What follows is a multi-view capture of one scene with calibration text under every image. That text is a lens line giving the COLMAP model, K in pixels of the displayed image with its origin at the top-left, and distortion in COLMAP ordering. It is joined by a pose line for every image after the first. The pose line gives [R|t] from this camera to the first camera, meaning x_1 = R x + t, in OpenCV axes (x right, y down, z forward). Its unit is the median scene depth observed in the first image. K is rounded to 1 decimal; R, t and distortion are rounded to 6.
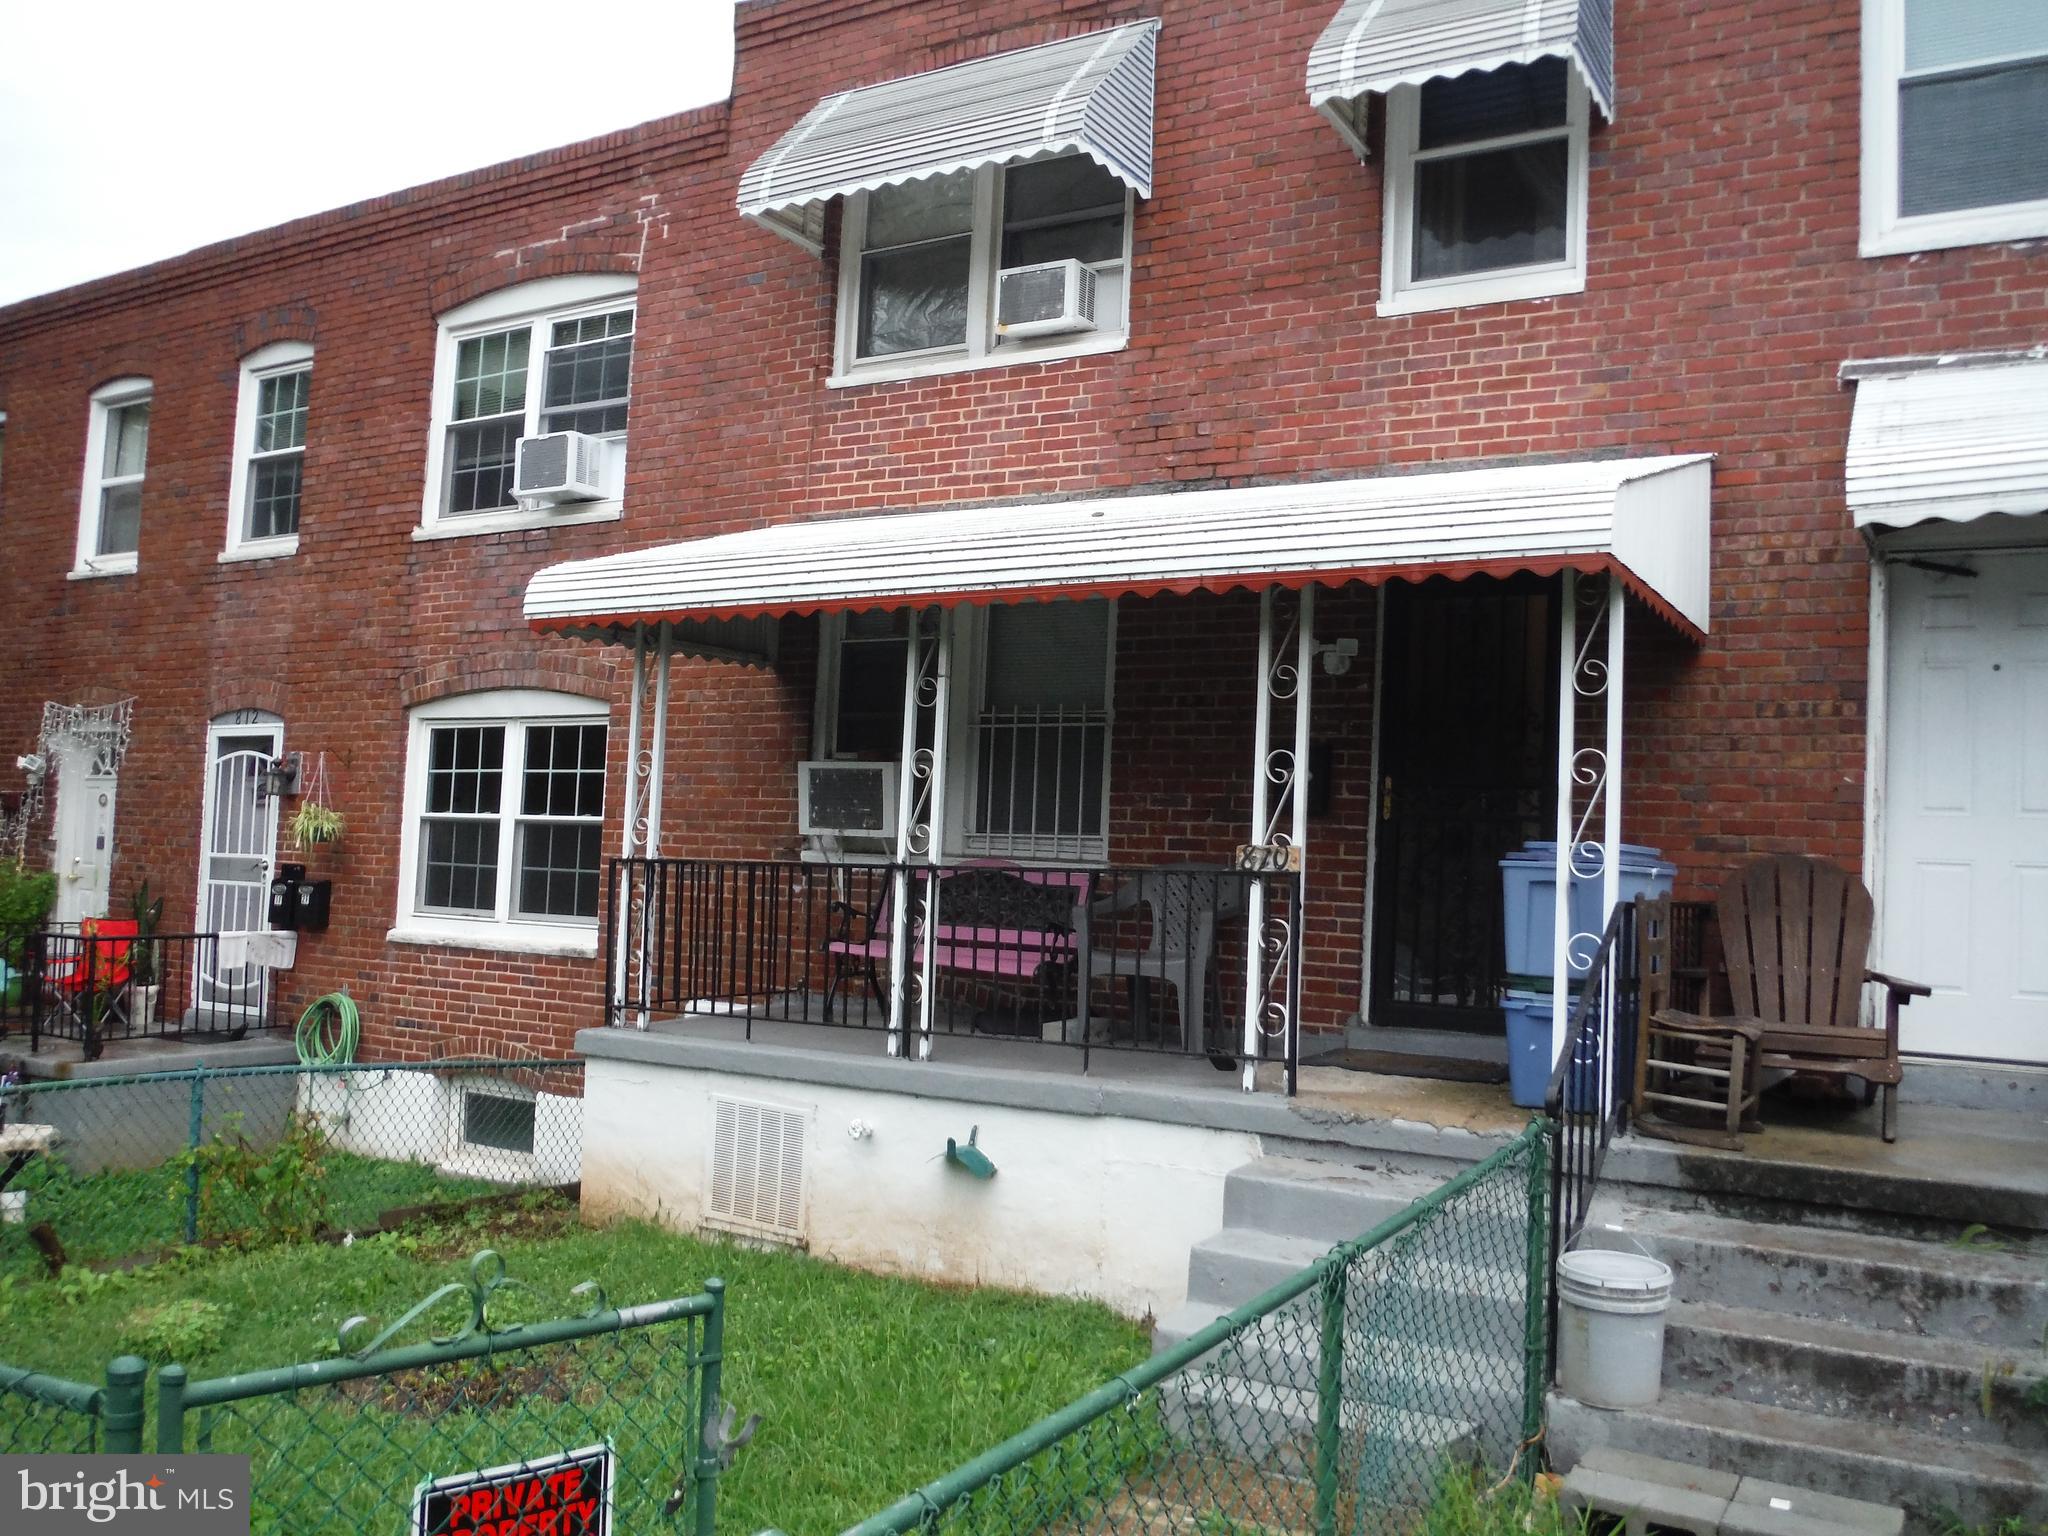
lens RADIAL K [[1730.8, 0, 1019.0], [0, 1730.8, 772.8], [0, 0, 1]] dist [-0.078356, 0.042314]
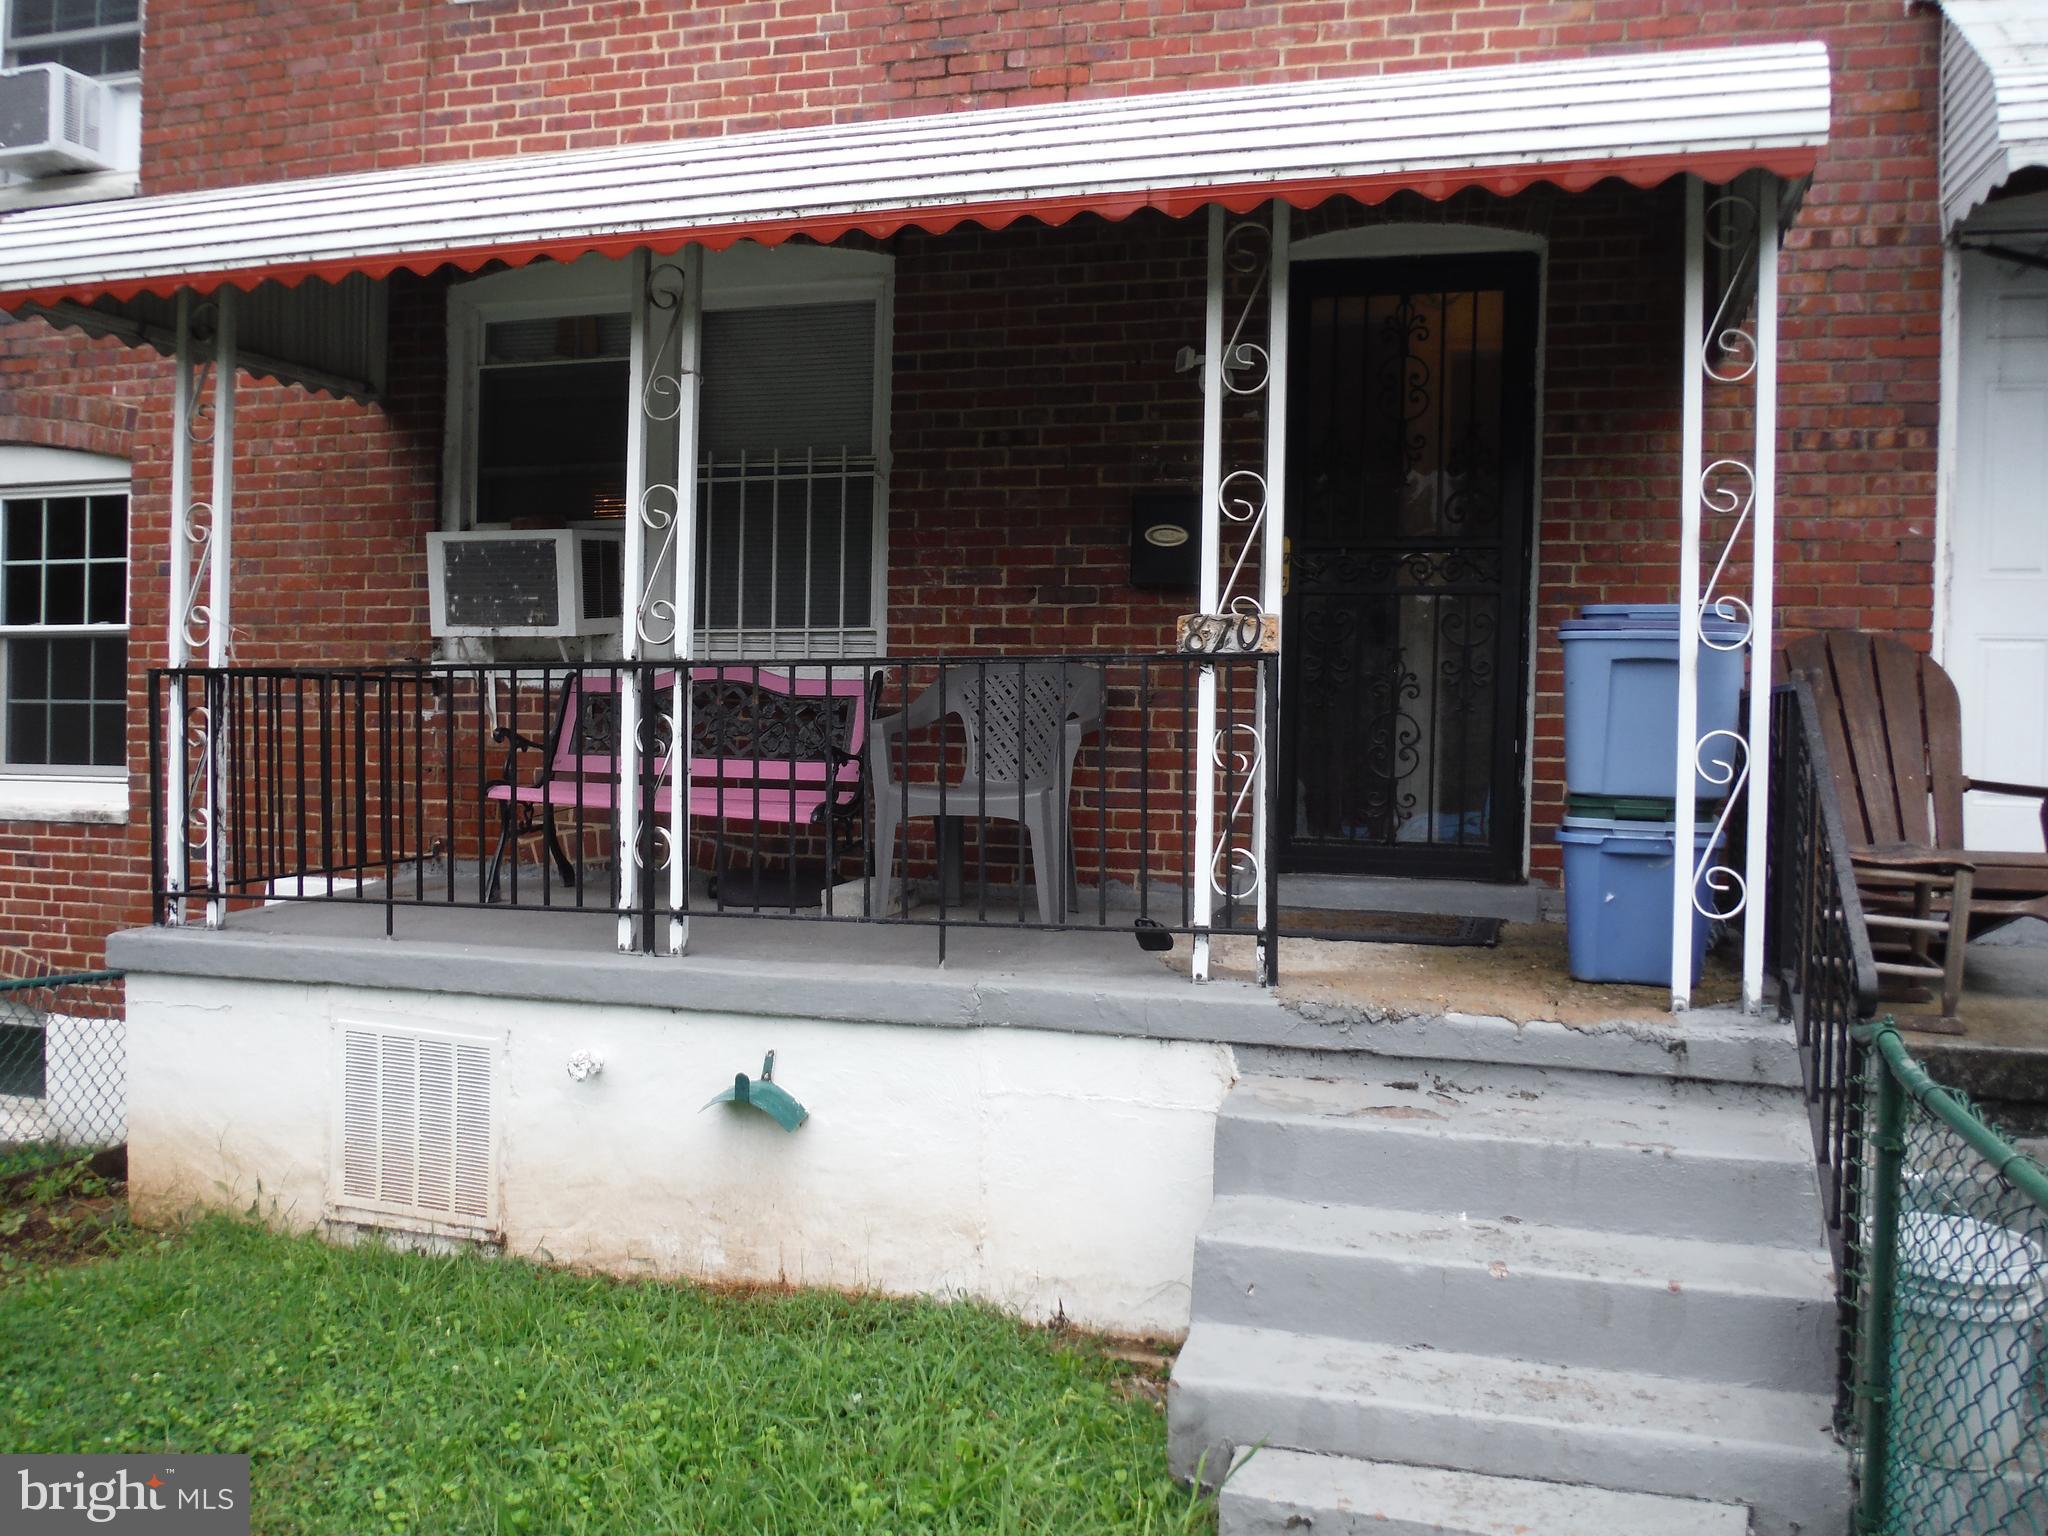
lens RADIAL K [[1730.8, 0, 1019.3], [0, 1730.8, 769.9], [0, 0, 1]] dist [-0.078356, 0.042314]
pose [[0.967687, -0.030045, 0.250358, -0.084671], [0.007887, 0.995996, 0.089045, 0.034627], [-0.252031, -0.084193, 0.964050, 0.307129]]
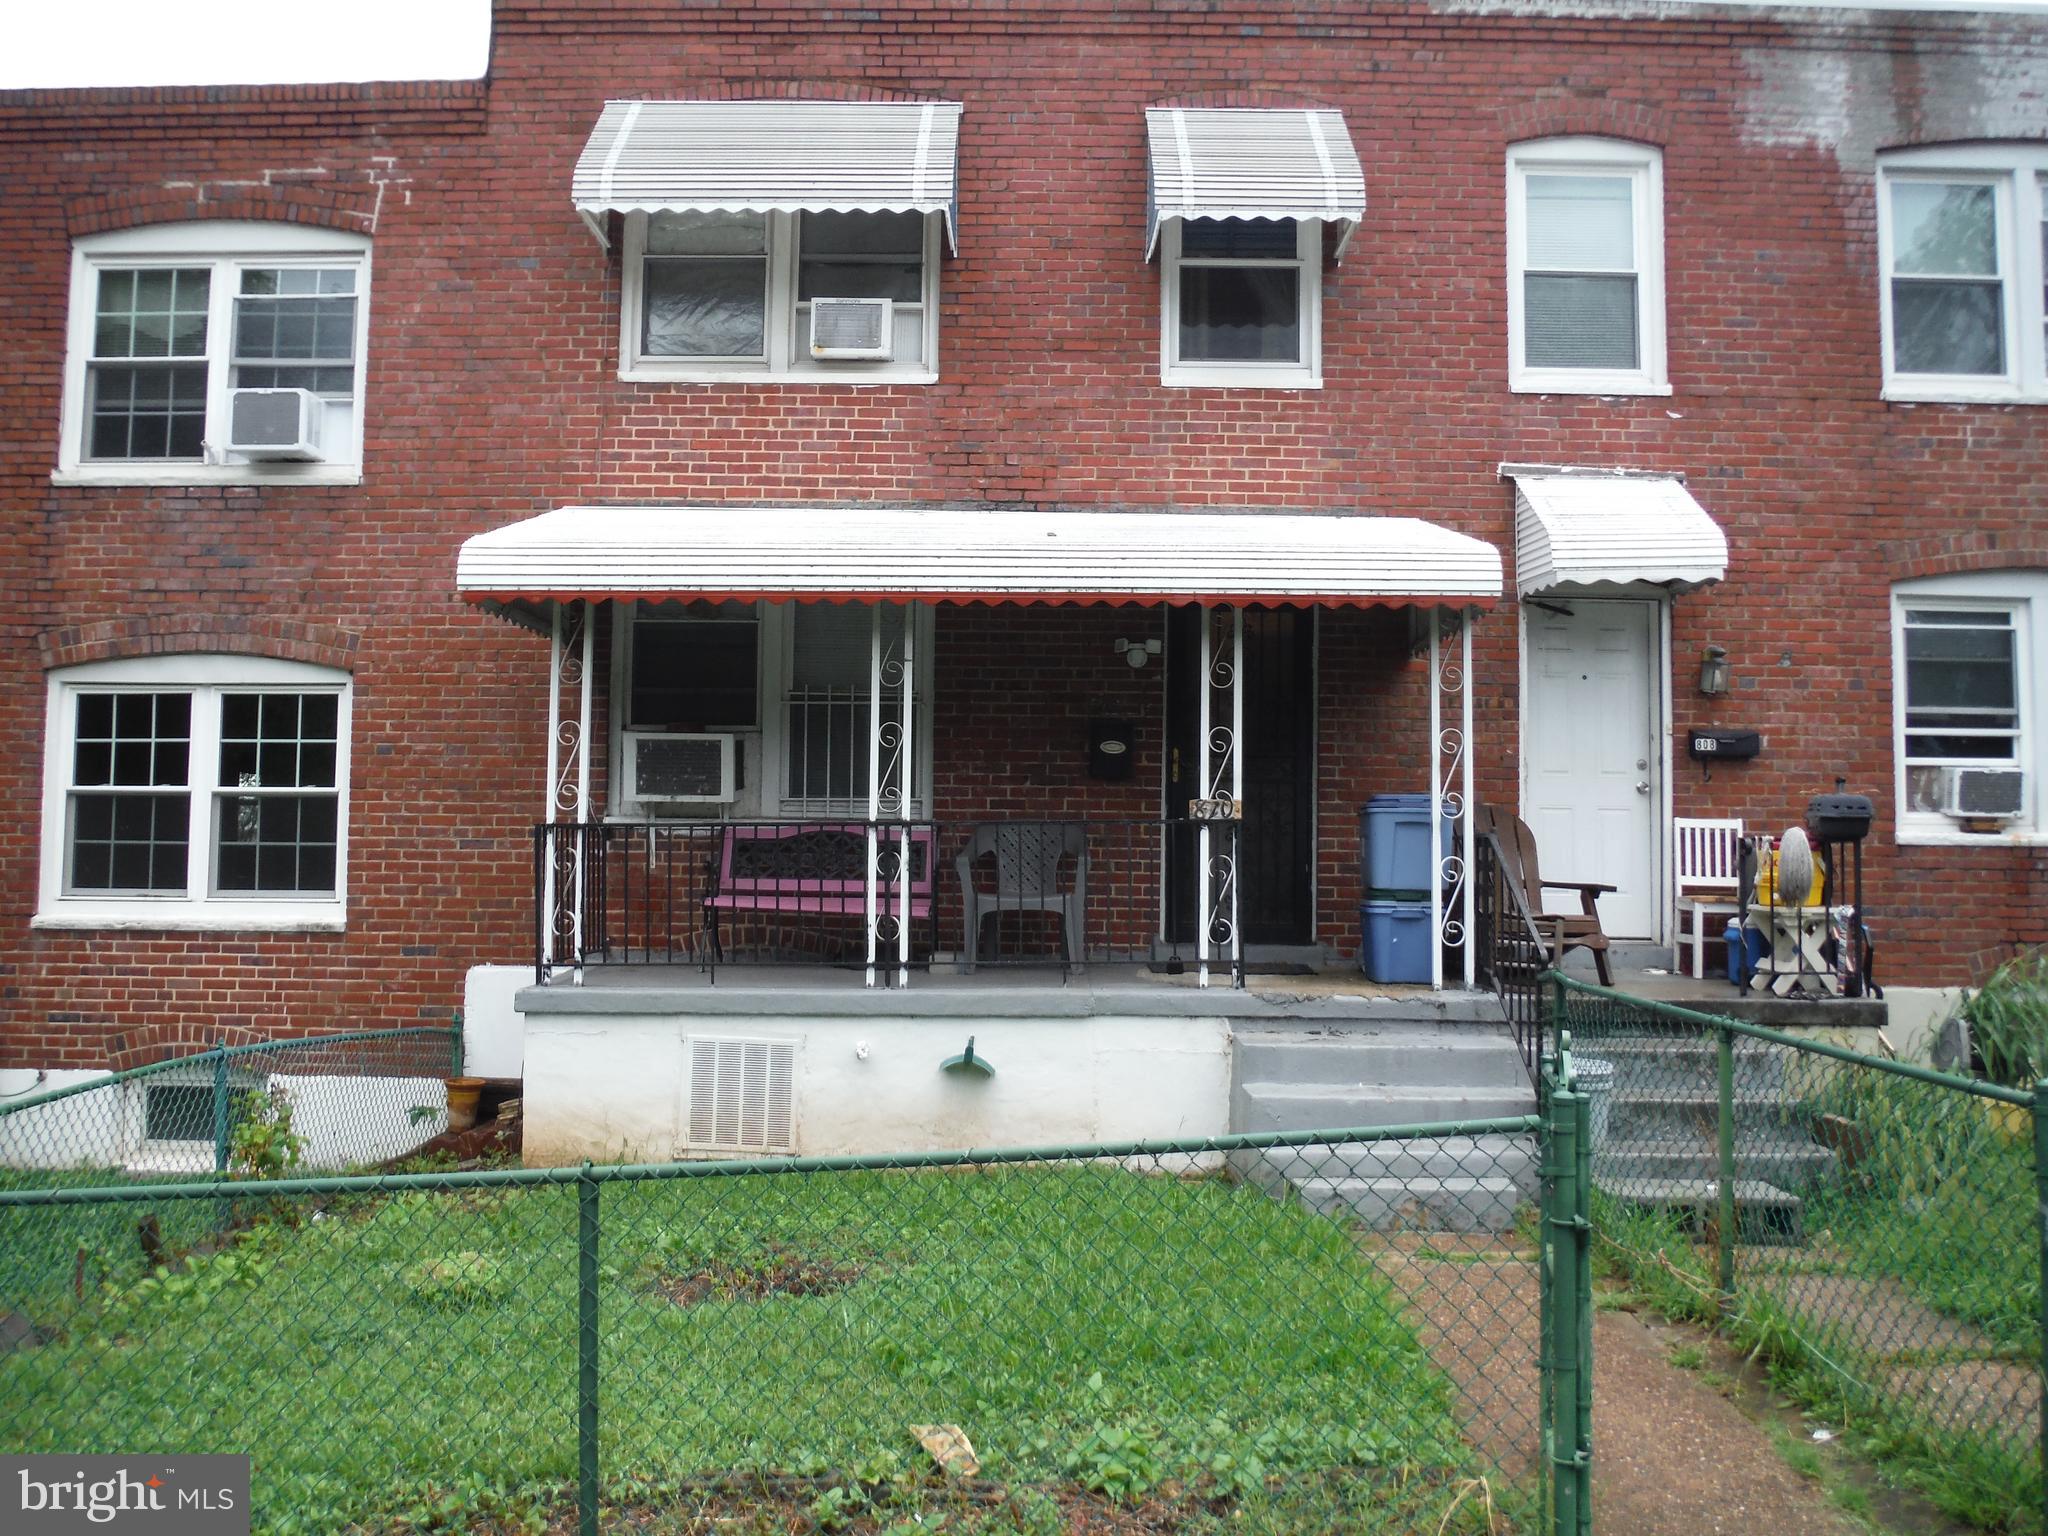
lens RADIAL K [[1730.8, 0, 1015.8], [0, 1730.8, 778.7], [0, 0, 1]] dist [-0.078356, 0.042314]
pose [[0.859057, -0.003920, 0.511865, -0.544998], [-0.004030, 0.999888, 0.014422, 0.006419], [-0.511864, -0.014452, 0.858945, -0.043253]]
